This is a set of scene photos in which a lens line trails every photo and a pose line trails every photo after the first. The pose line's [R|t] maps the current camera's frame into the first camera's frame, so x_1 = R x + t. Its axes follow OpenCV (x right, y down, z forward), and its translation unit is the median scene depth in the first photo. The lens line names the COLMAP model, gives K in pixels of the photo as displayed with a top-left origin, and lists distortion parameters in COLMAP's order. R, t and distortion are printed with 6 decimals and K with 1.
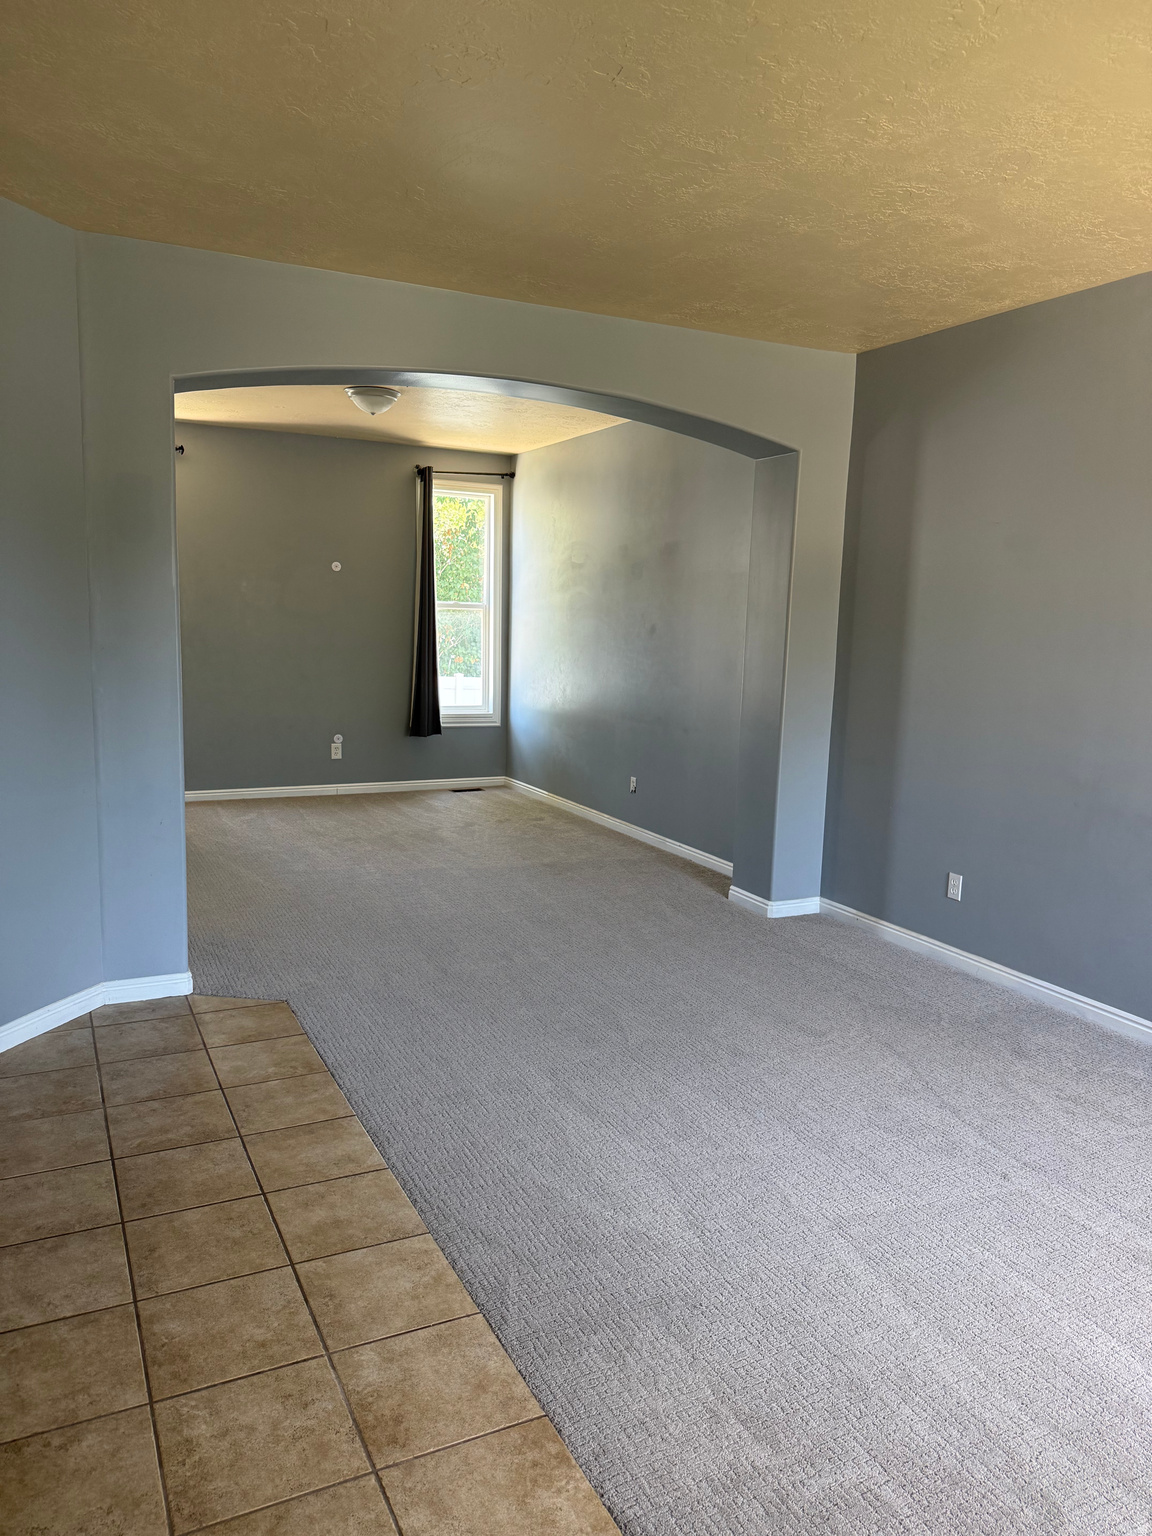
lens RADIAL K [[1091.1, 0, 576.0], [0, 1091.1, 768.0], [0, 0, 1]] dist [-0.004128, -0.001044]
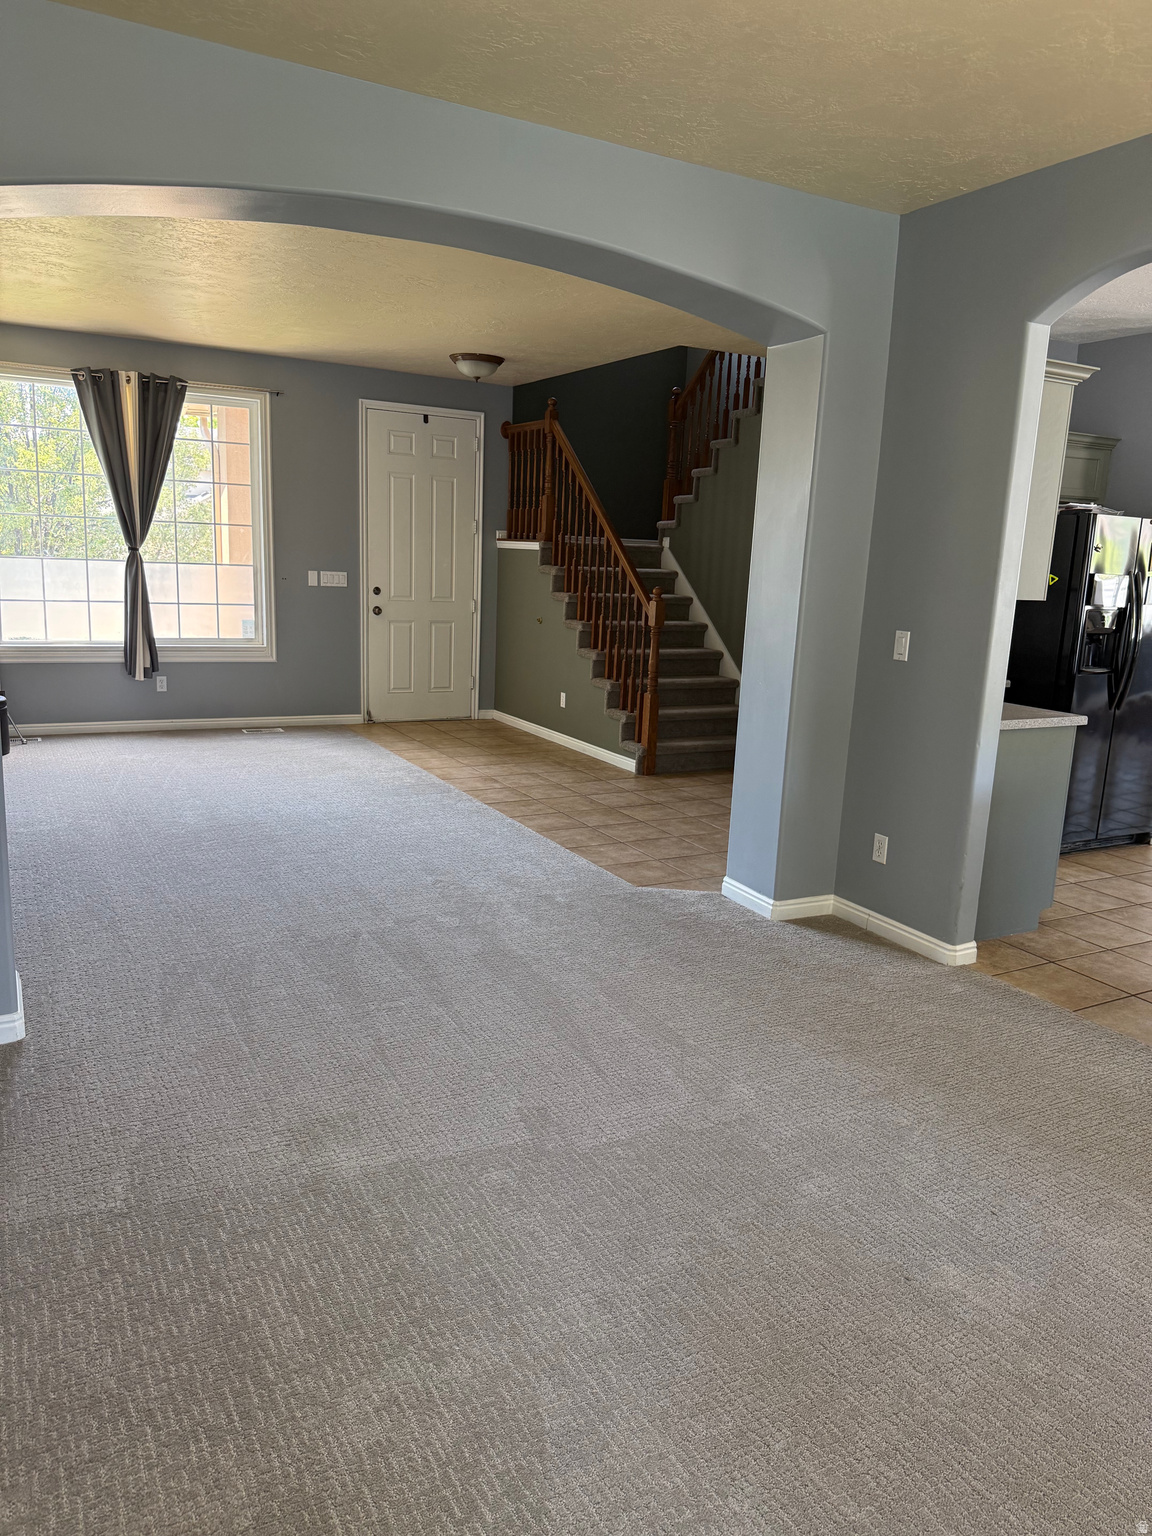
lens RADIAL K [[1091.1, 0, 576.0], [0, 1091.1, 768.0], [0, 0, 1]] dist [-0.004128, -0.001044]
pose [[-0.996823, -0.062739, -0.049060, -0.185948], [-0.075769, 0.936844, 0.341441, -0.423694], [0.024540, 0.344074, -0.938622, 2.832628]]
